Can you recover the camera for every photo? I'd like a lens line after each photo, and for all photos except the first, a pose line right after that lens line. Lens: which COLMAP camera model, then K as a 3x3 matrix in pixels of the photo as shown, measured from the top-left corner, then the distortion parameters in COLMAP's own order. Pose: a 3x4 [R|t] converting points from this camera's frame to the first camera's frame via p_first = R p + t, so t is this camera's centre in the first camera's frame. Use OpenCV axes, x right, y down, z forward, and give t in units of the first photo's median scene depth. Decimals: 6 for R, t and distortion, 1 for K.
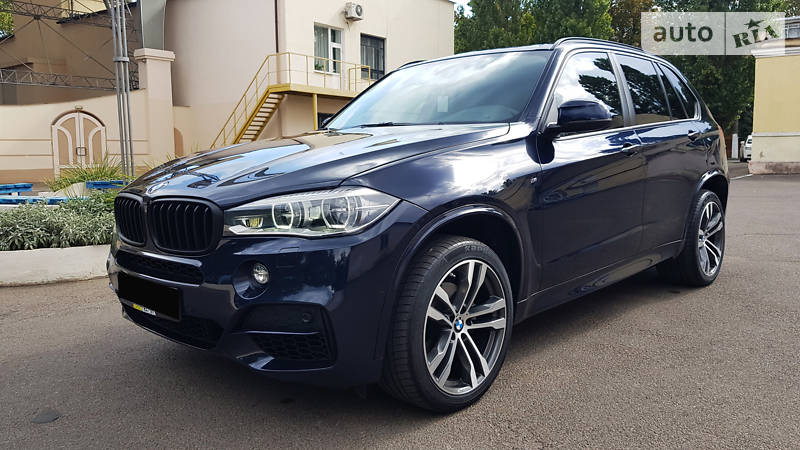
lens RADIAL K [[627.8, 0, 397.7], [0, 627.8, 209.6], [0, 0, 1]] dist [0.079842, -0.134420]
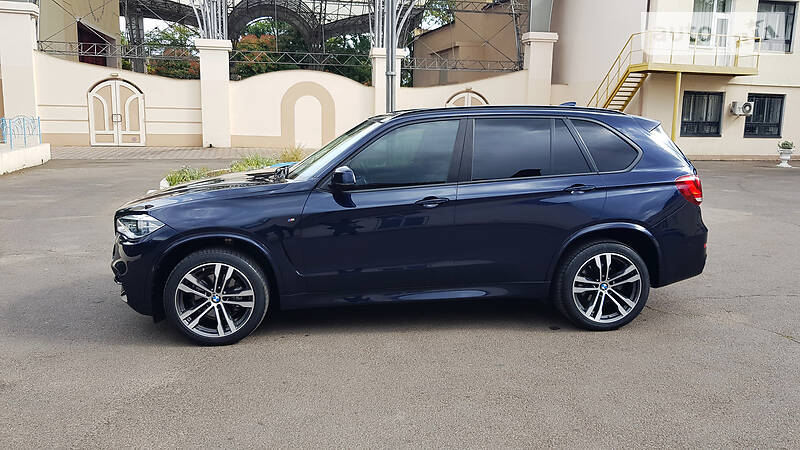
lens RADIAL K [[627.8, 0, 397.7], [0, 627.8, 209.6], [0, 0, 1]] dist [0.079842, -0.134420]
pose [[0.781046, 0.118838, -0.613061, 0.140565], [-0.085478, 0.992830, 0.083554, -0.023005], [0.618595, -0.012857, 0.785605, -0.005070]]
